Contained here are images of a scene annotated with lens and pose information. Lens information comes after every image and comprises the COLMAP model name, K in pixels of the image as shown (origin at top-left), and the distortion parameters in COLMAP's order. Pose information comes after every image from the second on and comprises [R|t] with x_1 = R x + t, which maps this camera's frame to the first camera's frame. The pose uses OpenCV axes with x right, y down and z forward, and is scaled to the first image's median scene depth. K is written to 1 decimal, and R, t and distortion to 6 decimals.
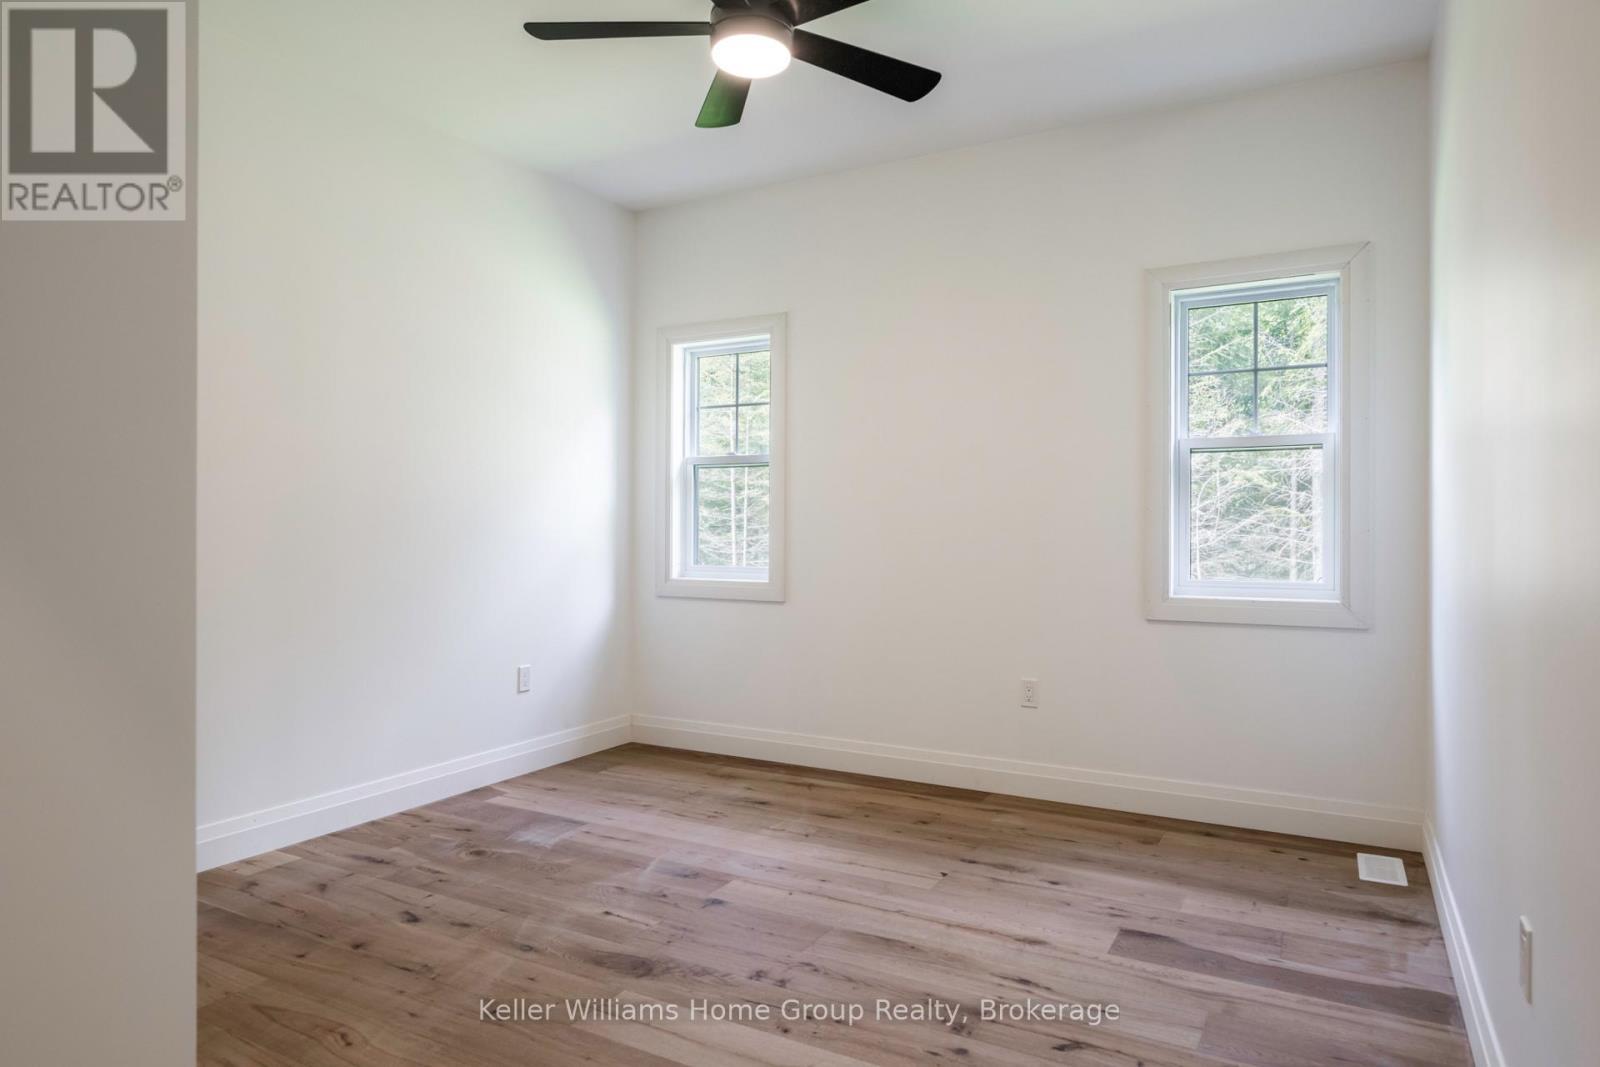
lens RADIAL K [[976.6, 0, 796.7], [0, 976.6, 498.0], [0, 0, 1]] dist [-0.002638, -0.001170]
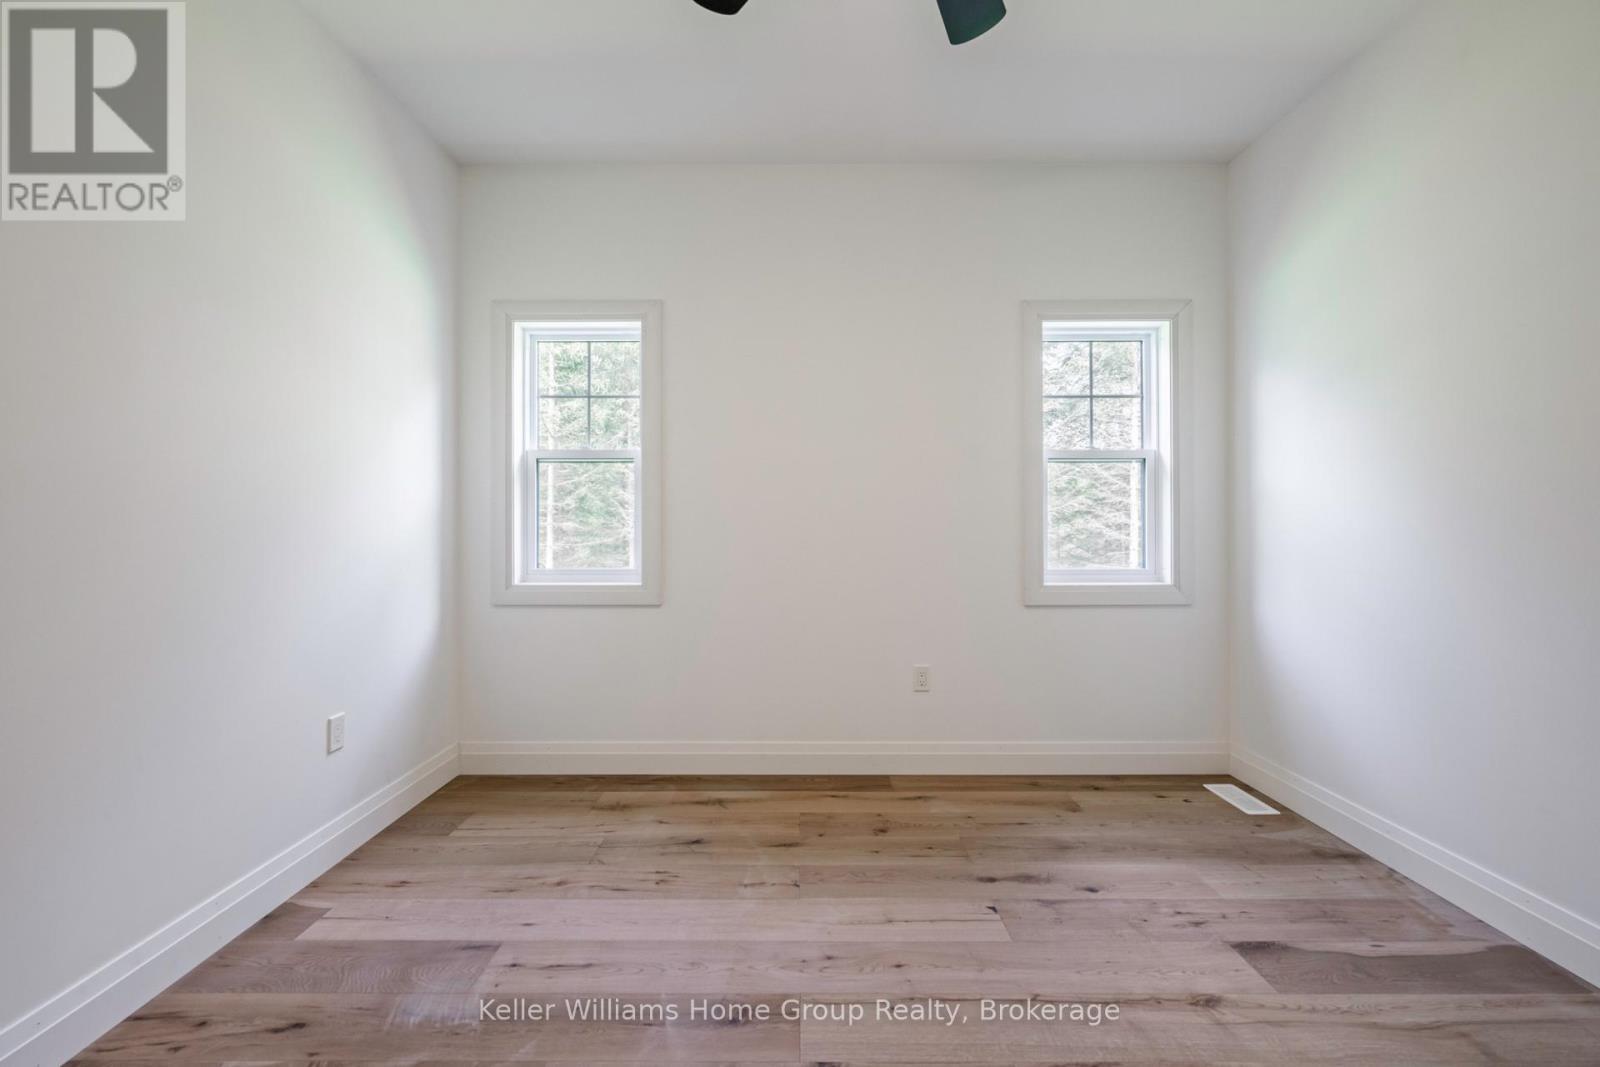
lens RADIAL K [[644.1, 0, 798.0], [0, 644.1, 517.5], [0, 0, 1]] dist [-0.000388, -0.000529]
pose [[0.873358, 0.003196, 0.487068, -0.249103], [-0.010059, 0.999884, 0.011475, 0.015894], [-0.486975, -0.014921, 0.873289, 0.480862]]
